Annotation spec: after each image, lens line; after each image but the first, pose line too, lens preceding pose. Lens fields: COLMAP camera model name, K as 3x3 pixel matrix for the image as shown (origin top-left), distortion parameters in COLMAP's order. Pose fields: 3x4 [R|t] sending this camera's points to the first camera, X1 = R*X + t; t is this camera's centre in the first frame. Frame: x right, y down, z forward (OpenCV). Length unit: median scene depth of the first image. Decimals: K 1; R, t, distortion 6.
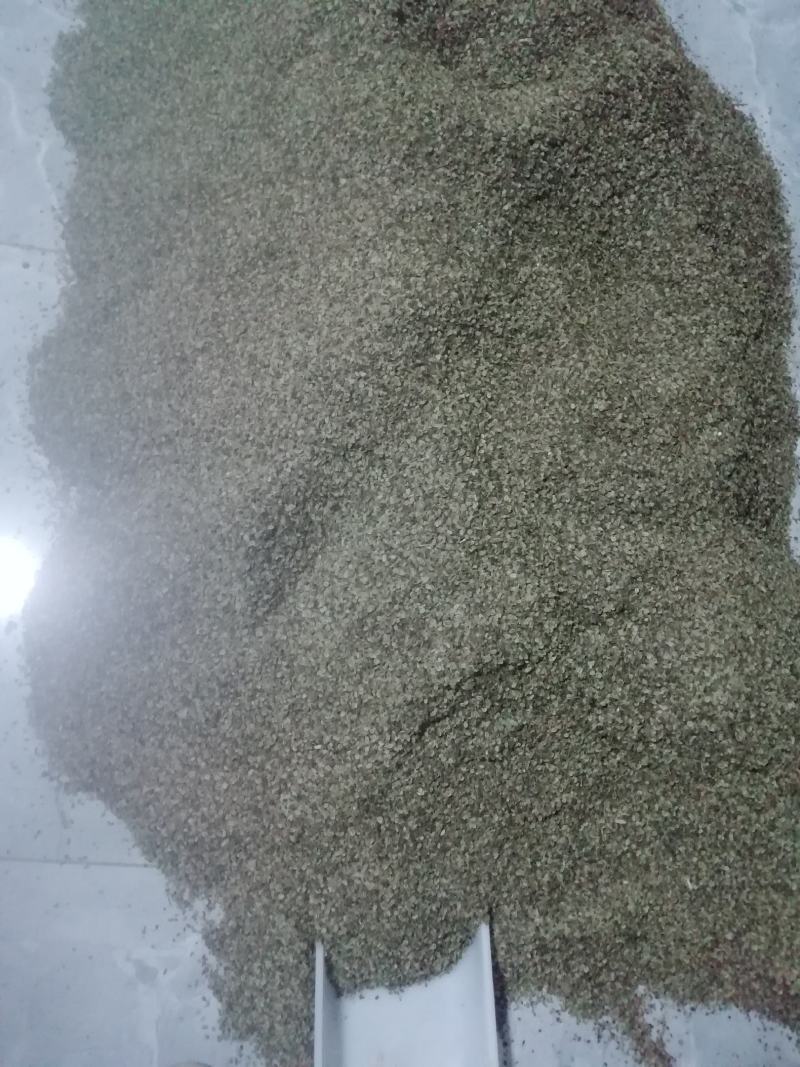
lens RADIAL K [[806.6, 0, 400.0], [0, 806.6, 533.5], [0, 0, 1]] dist [-0.004594, 0.002532]
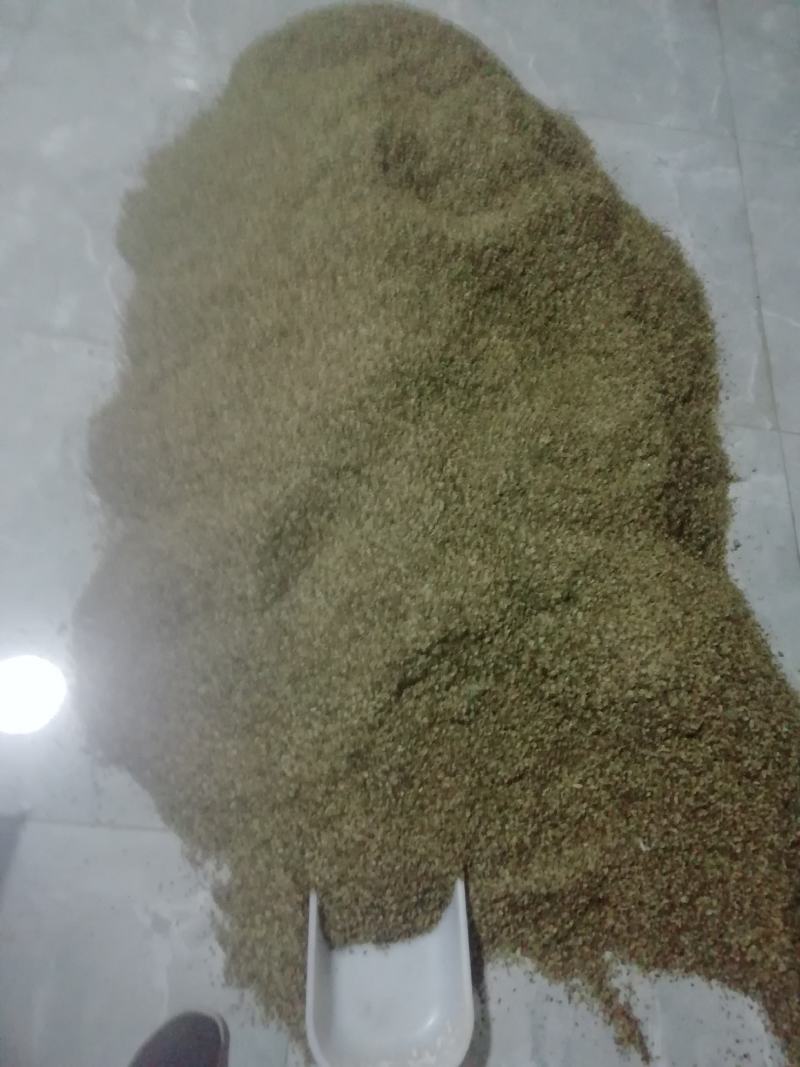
lens RADIAL K [[806.6, 0, 400.0], [0, 806.6, 533.5], [0, 0, 1]] dist [-0.004594, 0.002532]
pose [[0.999505, -0.013692, -0.028338, 0.059419], [0.008113, 0.982066, -0.188362, 0.219696], [0.030409, 0.188039, 0.981691, -0.200404]]
